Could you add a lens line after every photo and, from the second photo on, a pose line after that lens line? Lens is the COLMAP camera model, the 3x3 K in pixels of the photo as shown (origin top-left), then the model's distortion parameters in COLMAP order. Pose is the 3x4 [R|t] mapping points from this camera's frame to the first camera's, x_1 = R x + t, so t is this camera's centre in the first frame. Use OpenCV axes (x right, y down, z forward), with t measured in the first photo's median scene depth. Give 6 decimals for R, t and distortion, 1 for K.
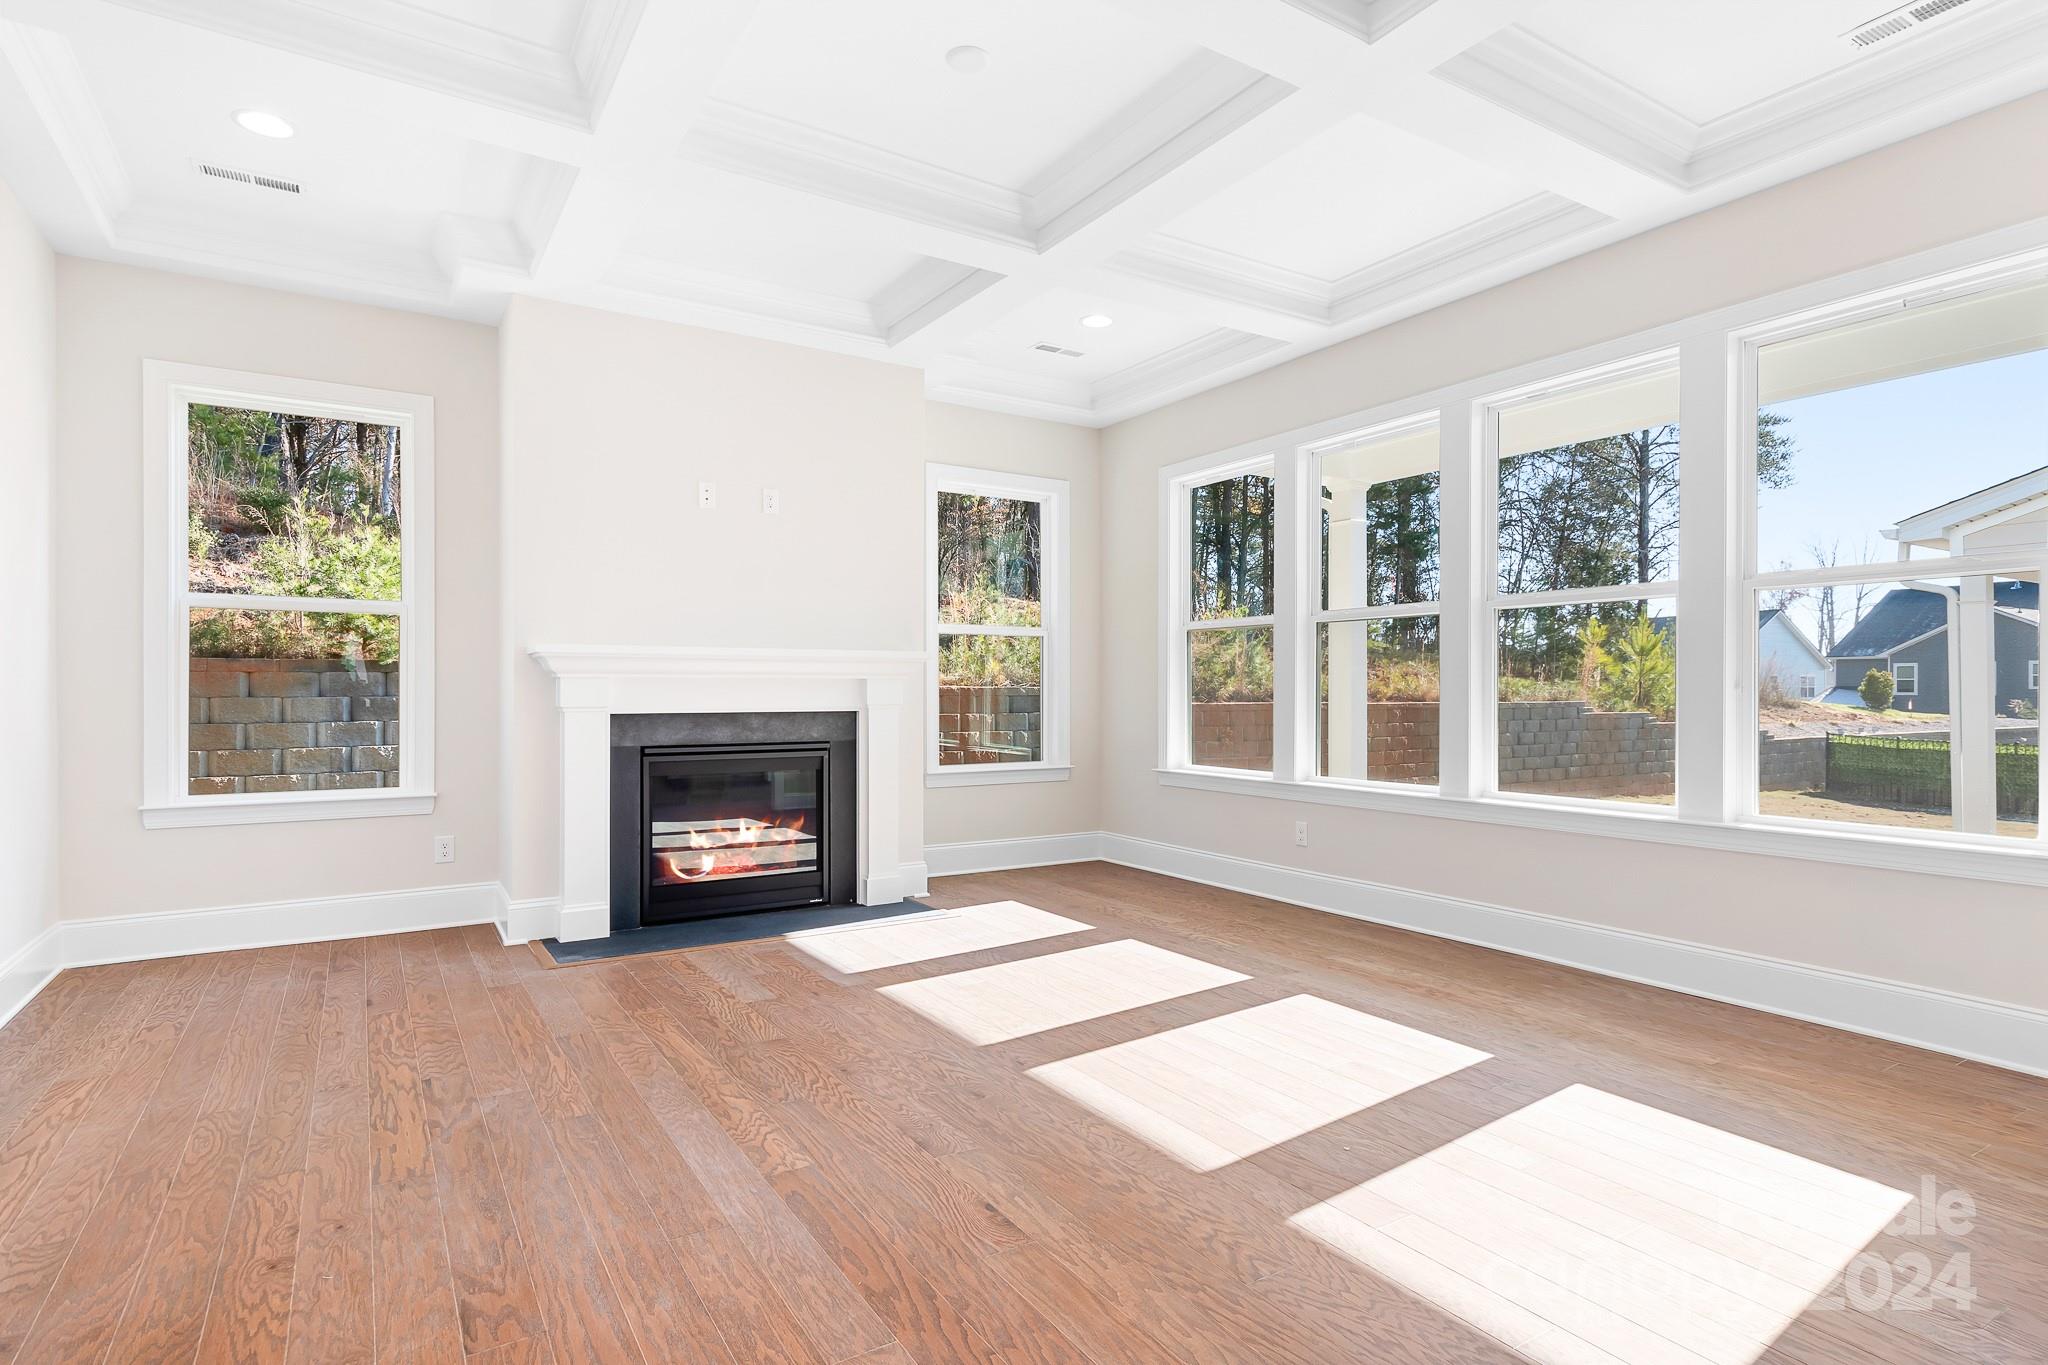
lens RADIAL K [[1046.0, 0, 1016.0], [0, 1046.0, 695.5], [0, 0, 1]] dist [0.014415, -0.001835]
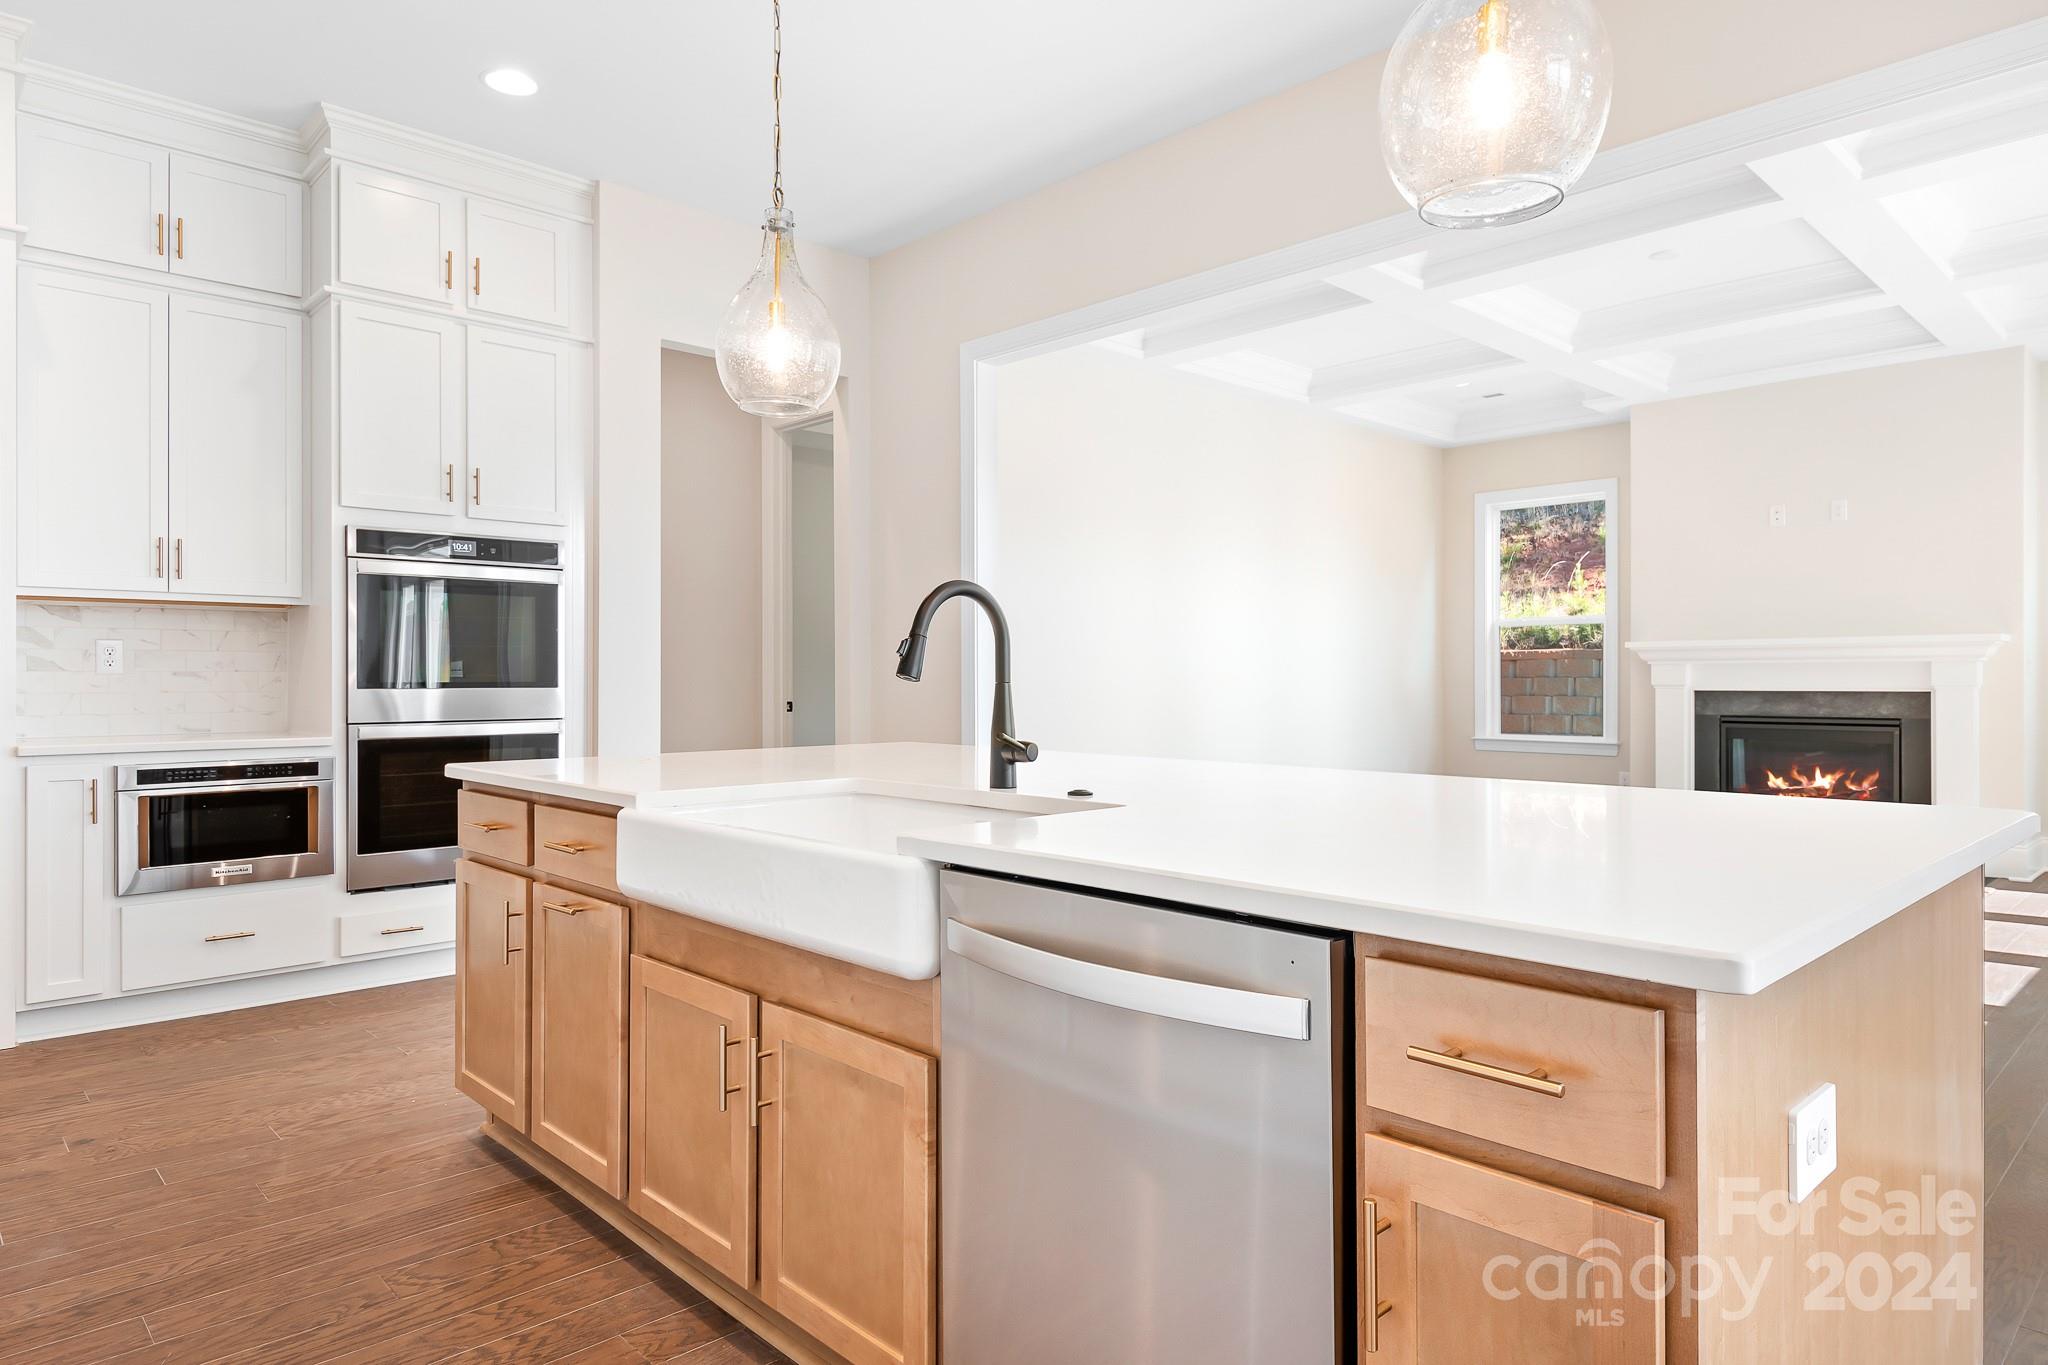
lens RADIAL K [[1216.4, 0, 1032.4], [0, 1216.4, 676.9], [0, 0, 1]] dist [0.003936, -0.000136]
pose [[0.208449, -0.000279, -0.978033, 1.007809], [-0.002578, 0.999996, -0.000835, 0.003630], [0.978030, 0.002696, 0.208448, -0.179027]]
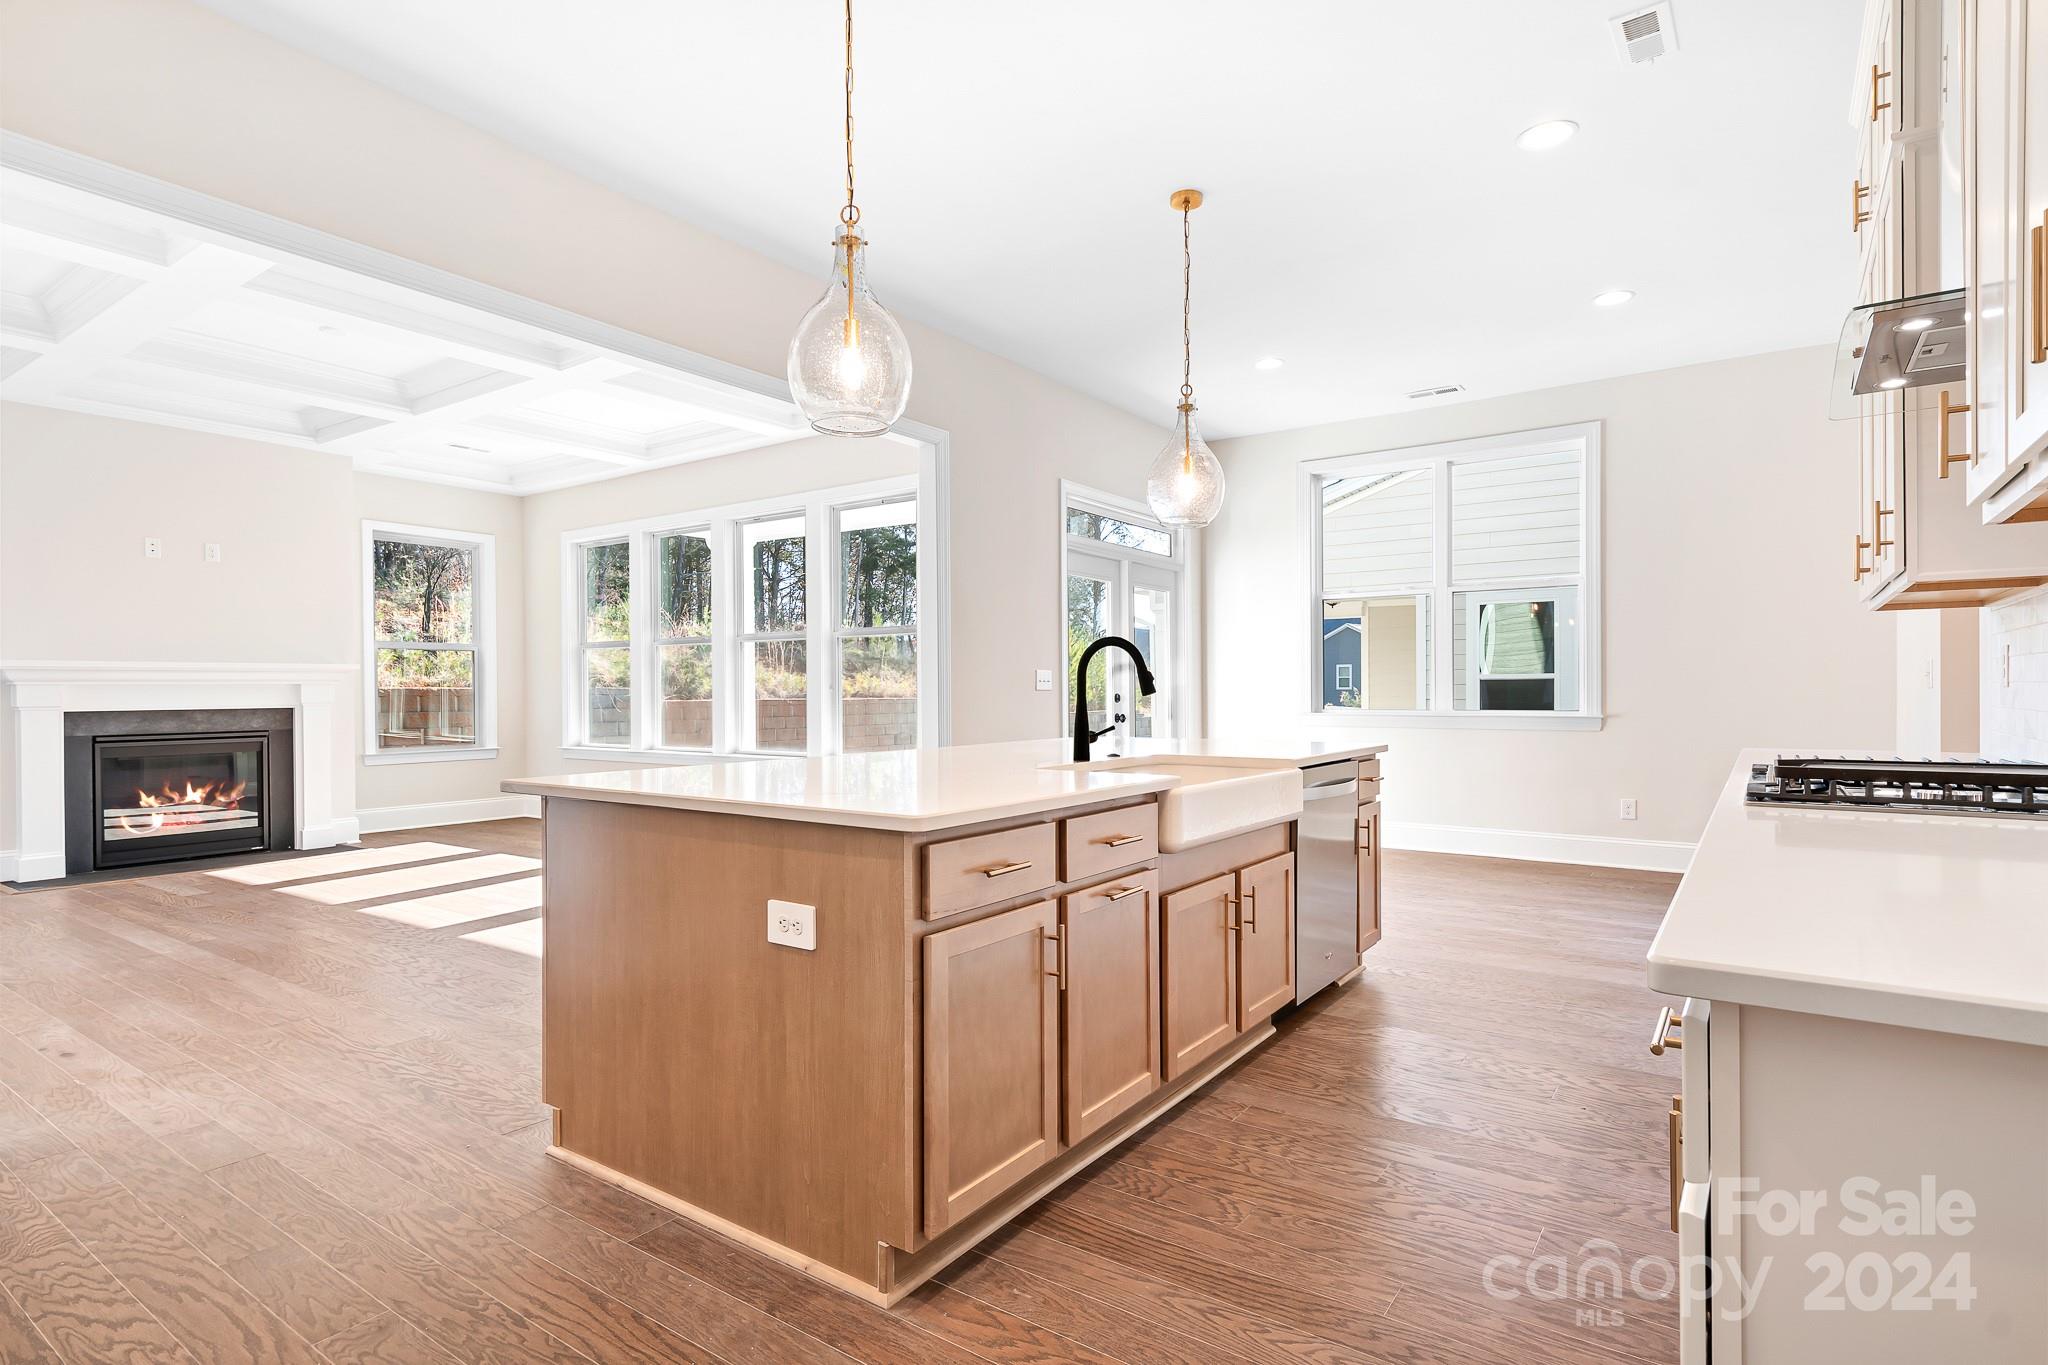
lens RADIAL K [[1046.0, 0, 1016.0], [0, 1046.0, 695.5], [0, 0, 1]] dist [0.014415, -0.001835]
pose [[0.923751, -0.008290, 0.382903, 0.221816], [0.007697, 0.999966, 0.003081, 0.002016], [-0.382915, 0.000101, 0.923783, -0.719945]]
